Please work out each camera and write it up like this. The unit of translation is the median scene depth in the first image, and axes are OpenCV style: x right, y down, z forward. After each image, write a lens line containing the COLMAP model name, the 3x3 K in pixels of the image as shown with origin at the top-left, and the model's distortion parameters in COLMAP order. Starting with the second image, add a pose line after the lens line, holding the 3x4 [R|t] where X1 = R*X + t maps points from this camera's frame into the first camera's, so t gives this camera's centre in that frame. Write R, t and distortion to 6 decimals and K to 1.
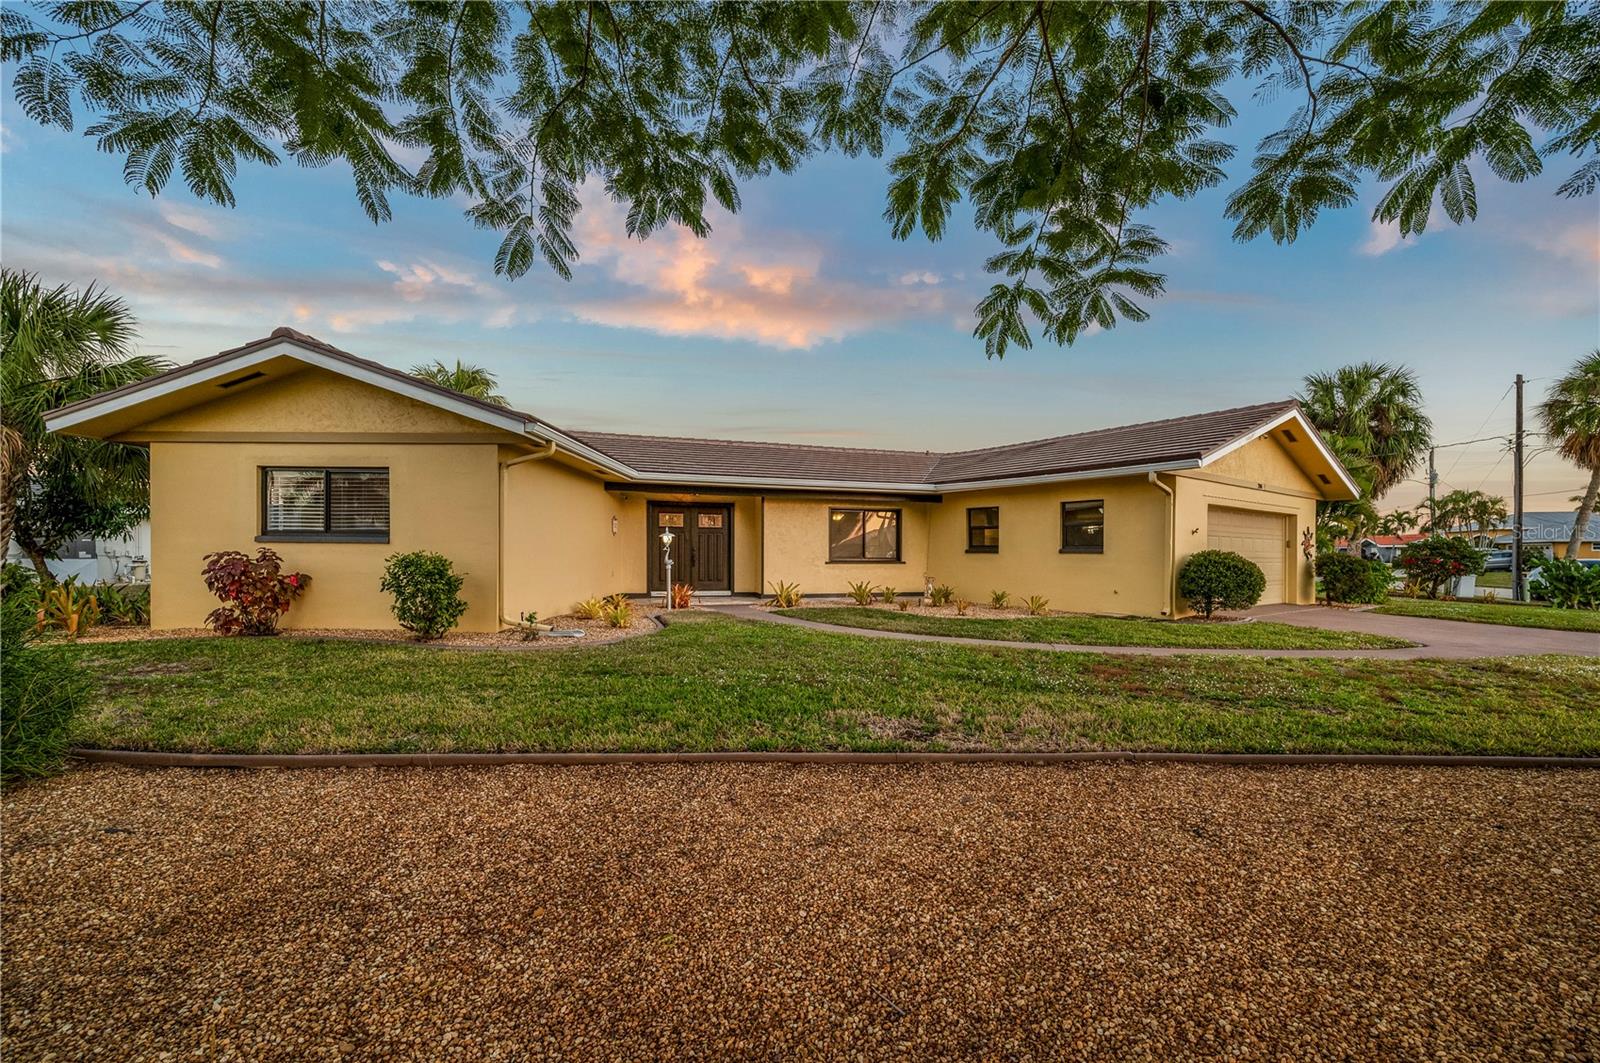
lens RADIAL K [[635.5, 0, 800.0], [0, 635.5, 531.5], [0, 0, 1]] dist [0.000885, 0.000013]
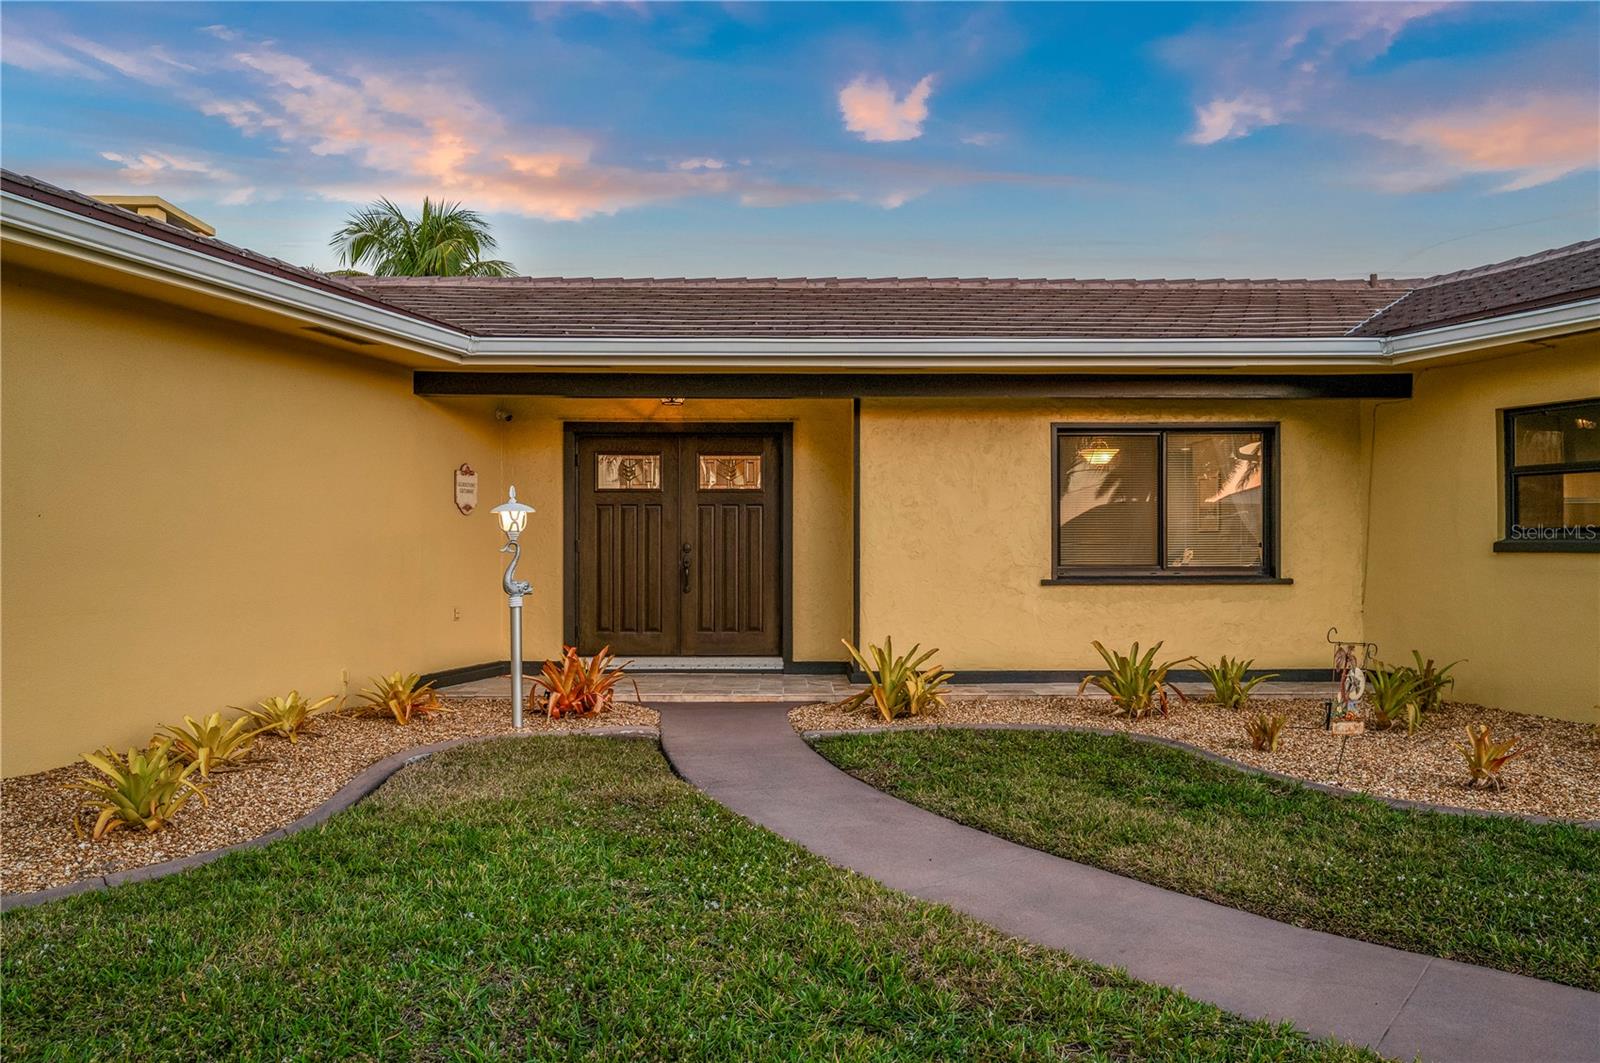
lens RADIAL K [[1121.6, 0, 800.0], [0, 1121.6, 531.5], [0, 0, 1]] dist [0.004174, 0.000057]
pose [[0.957107, -0.011960, -0.289487, 0.092711], [0.017303, 0.999724, 0.015904, 0.008896], [0.289217, -0.020231, 0.957050, 0.371396]]
